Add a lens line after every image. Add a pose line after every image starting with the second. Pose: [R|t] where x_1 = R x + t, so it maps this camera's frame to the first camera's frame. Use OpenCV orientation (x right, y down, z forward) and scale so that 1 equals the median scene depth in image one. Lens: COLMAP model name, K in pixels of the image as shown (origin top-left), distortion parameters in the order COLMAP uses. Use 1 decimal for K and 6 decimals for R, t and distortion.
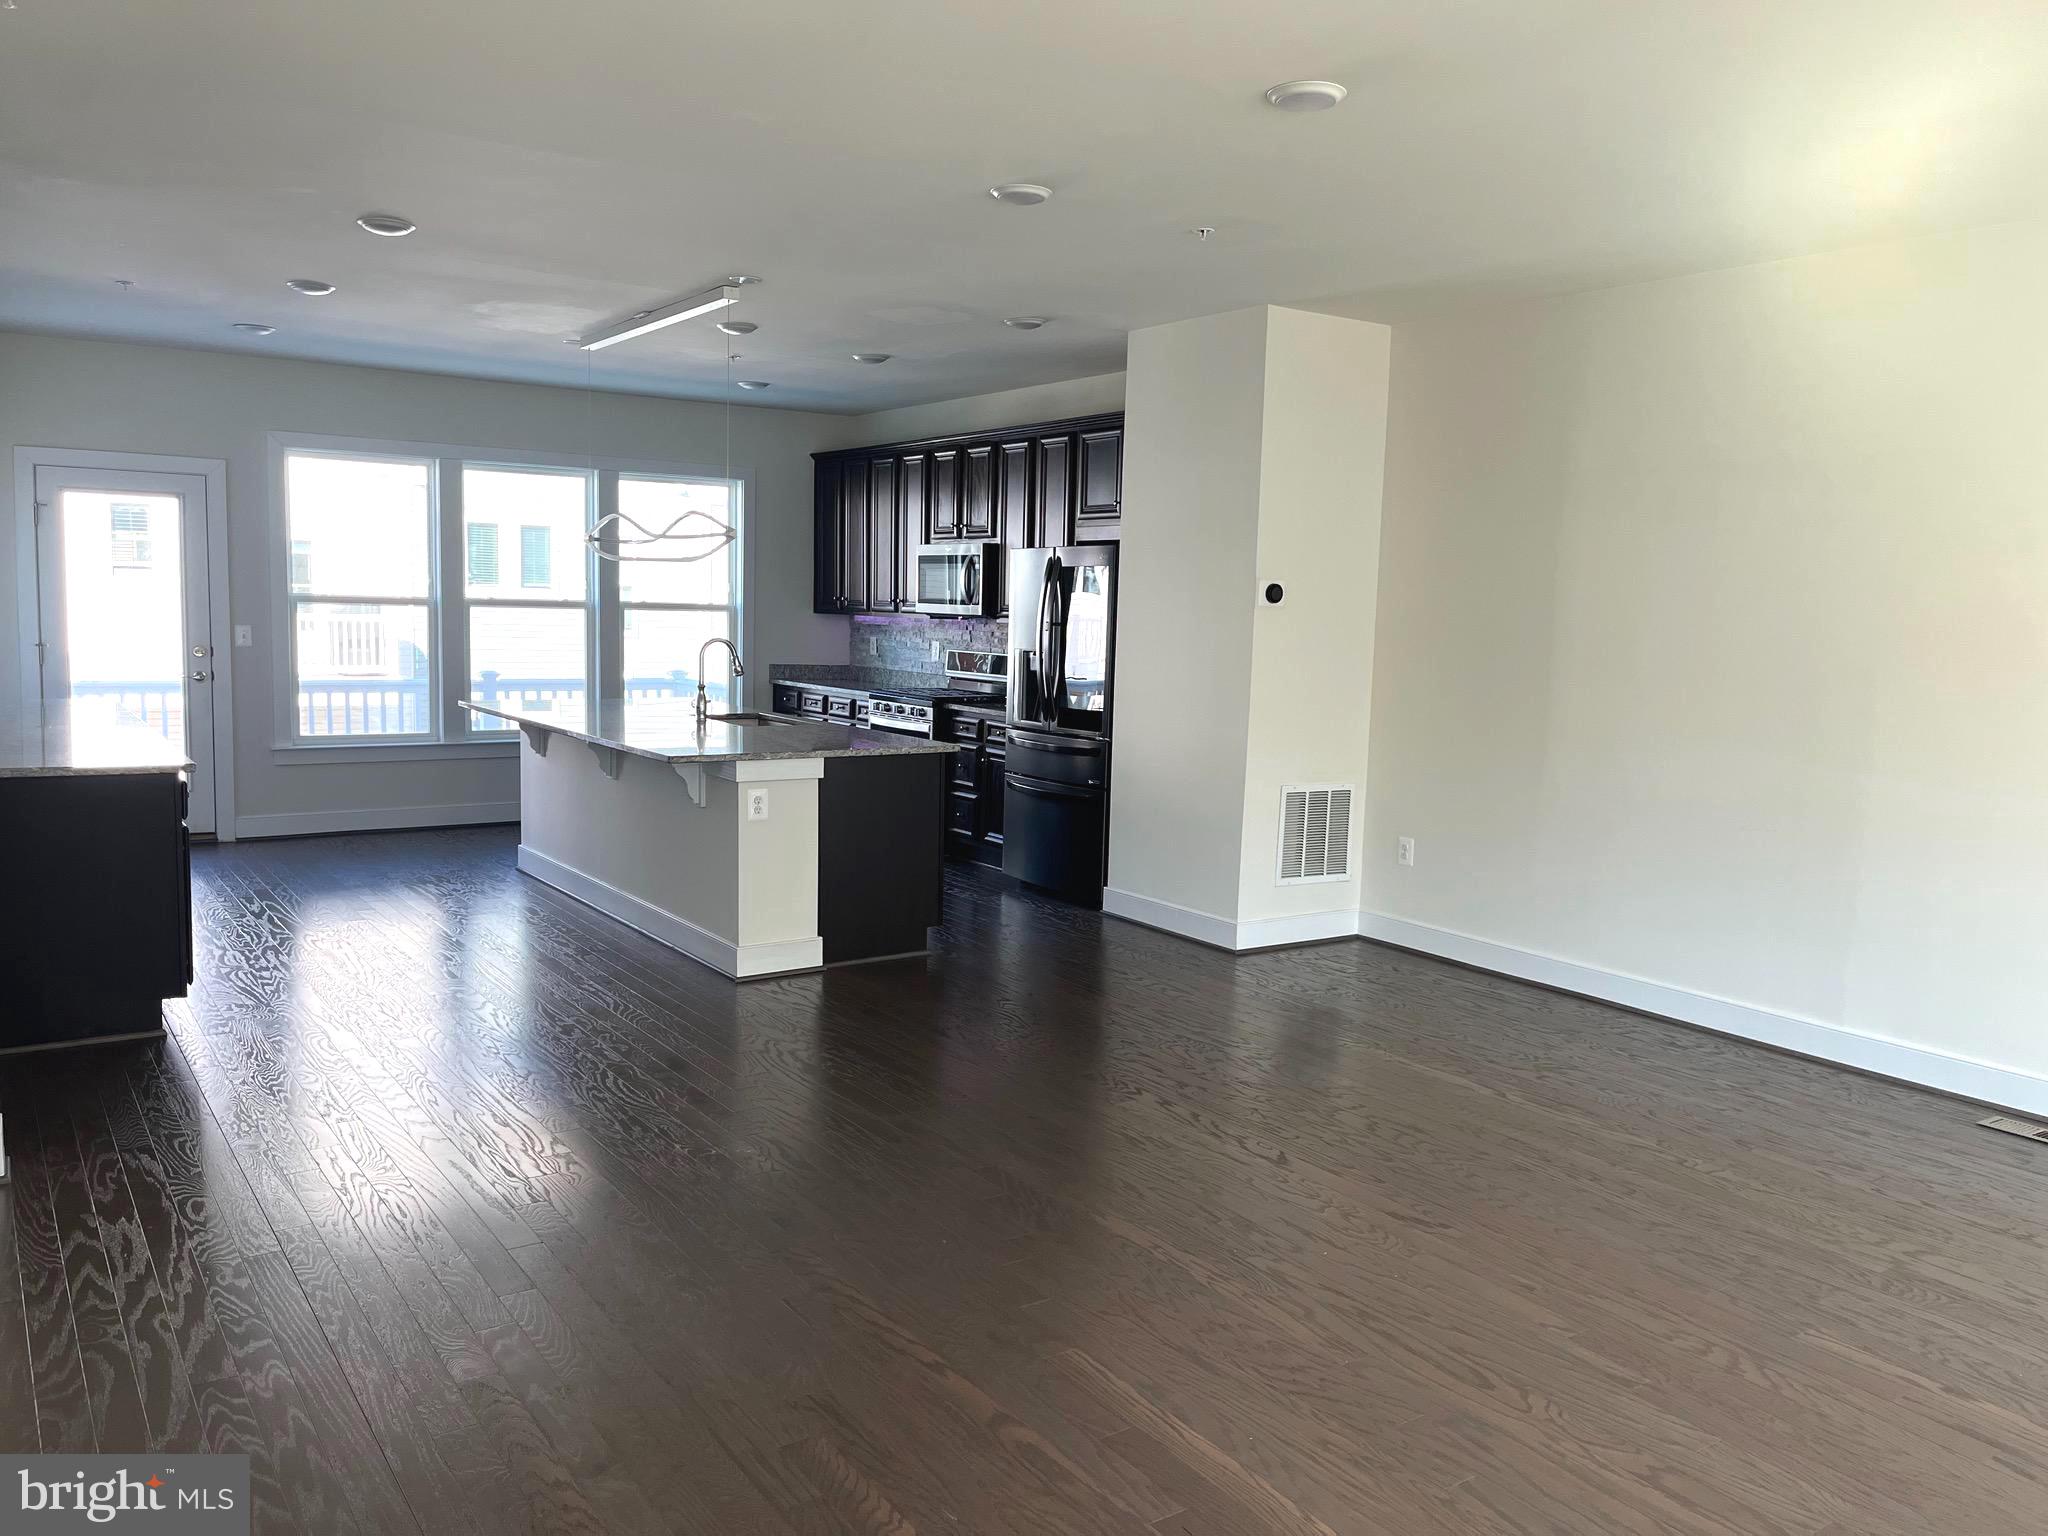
lens RADIAL K [[1548.0, 0, 1018.1], [0, 1548.0, 775.7], [0, 0, 1]] dist [0.075365, -0.108037]
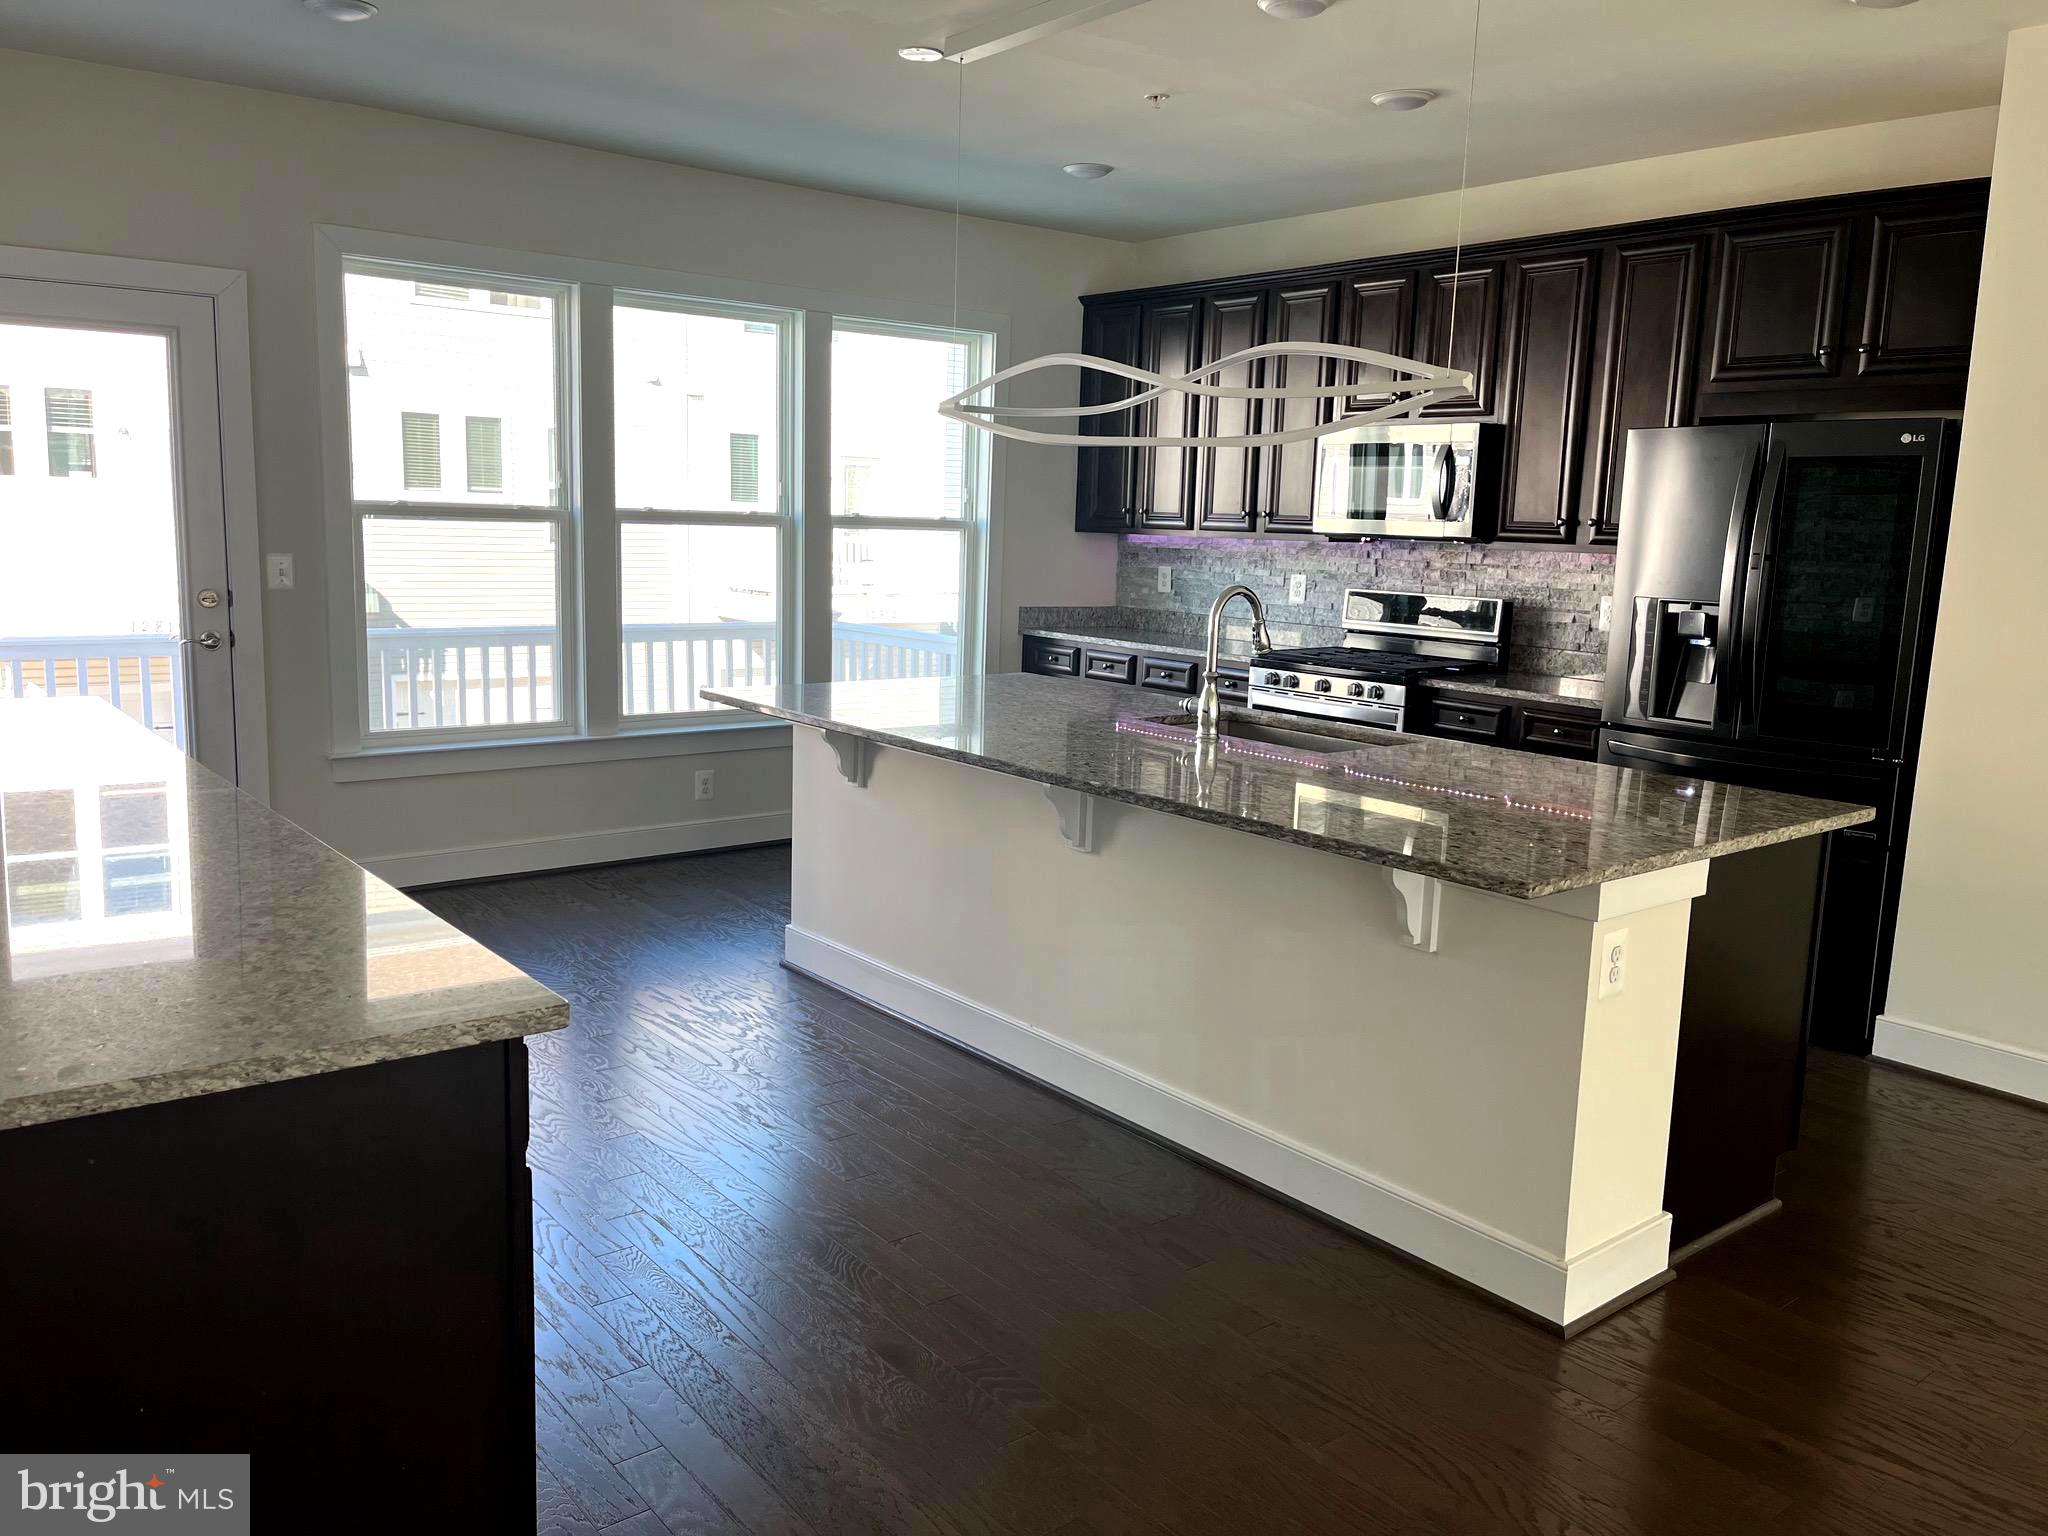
lens RADIAL K [[1564.0, 0, 1021.2], [0, 1564.0, 764.0], [0, 0, 1]] dist [0.086519, -0.114746]
pose [[0.996972, -0.009113, 0.077231, -0.316149], [0.005265, 0.998741, 0.049878, -0.054301], [-0.077588, -0.049321, 0.995765, 0.449644]]
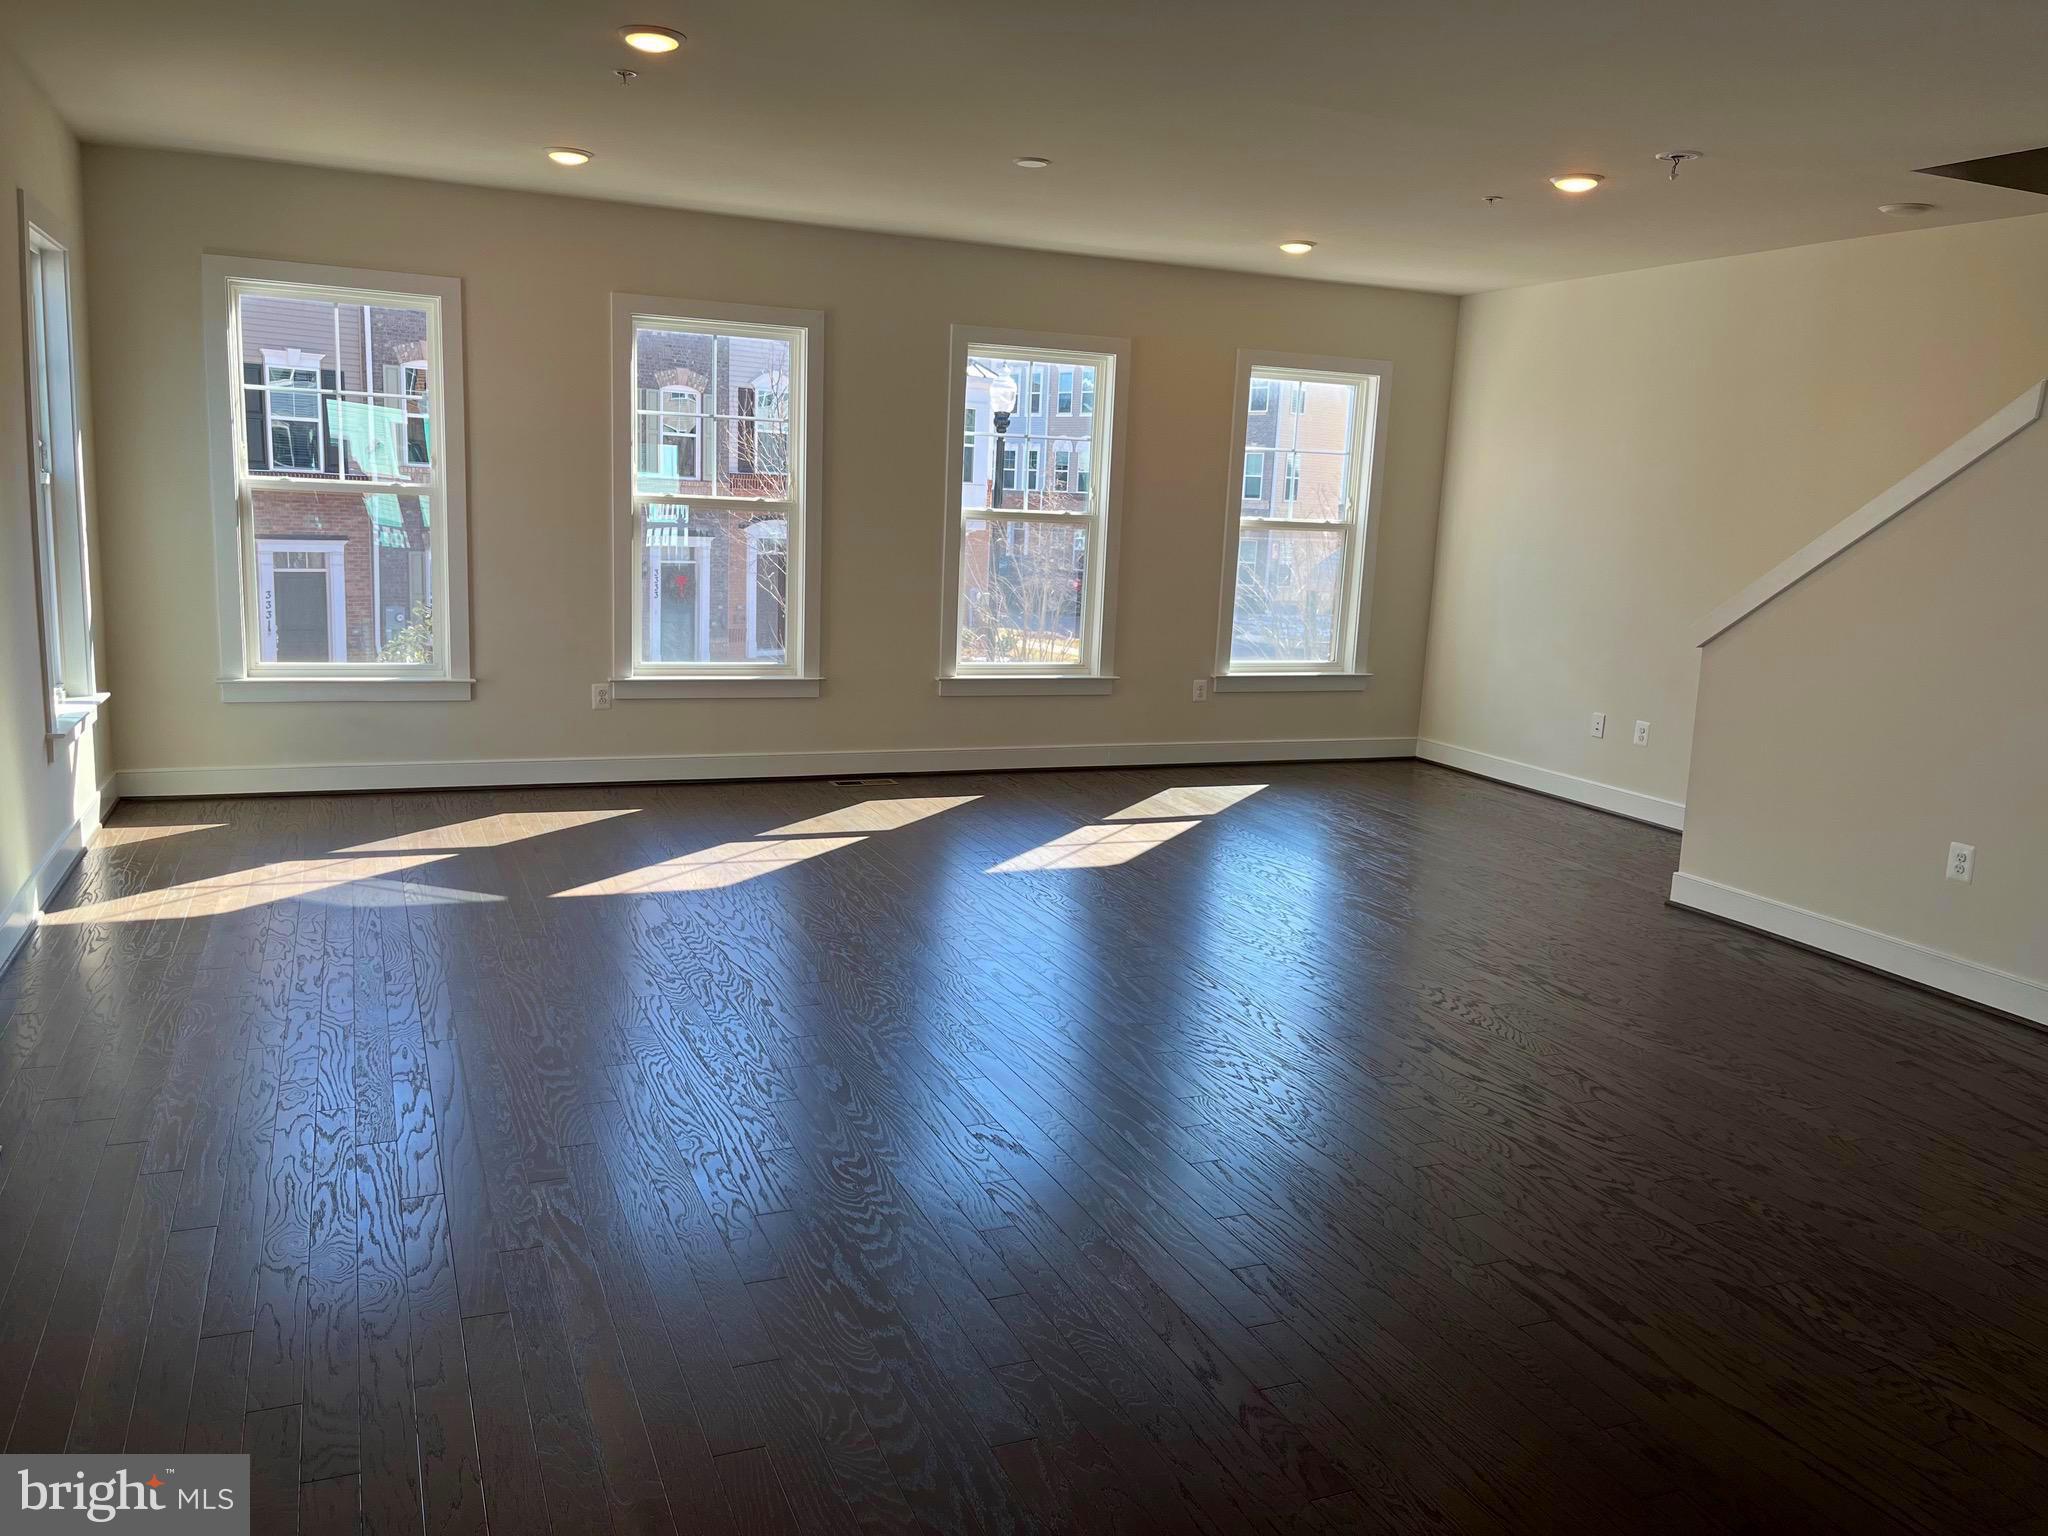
lens RADIAL K [[1548.0, 0, 1018.1], [0, 1548.0, 775.7], [0, 0, 1]] dist [0.075365, -0.108037]
pose [[-0.978519, -0.106907, 0.176269, 0.054716], [-0.052739, 0.956393, 0.287281, -0.105047], [-0.199295, 0.271814, -0.941488, 0.964563]]
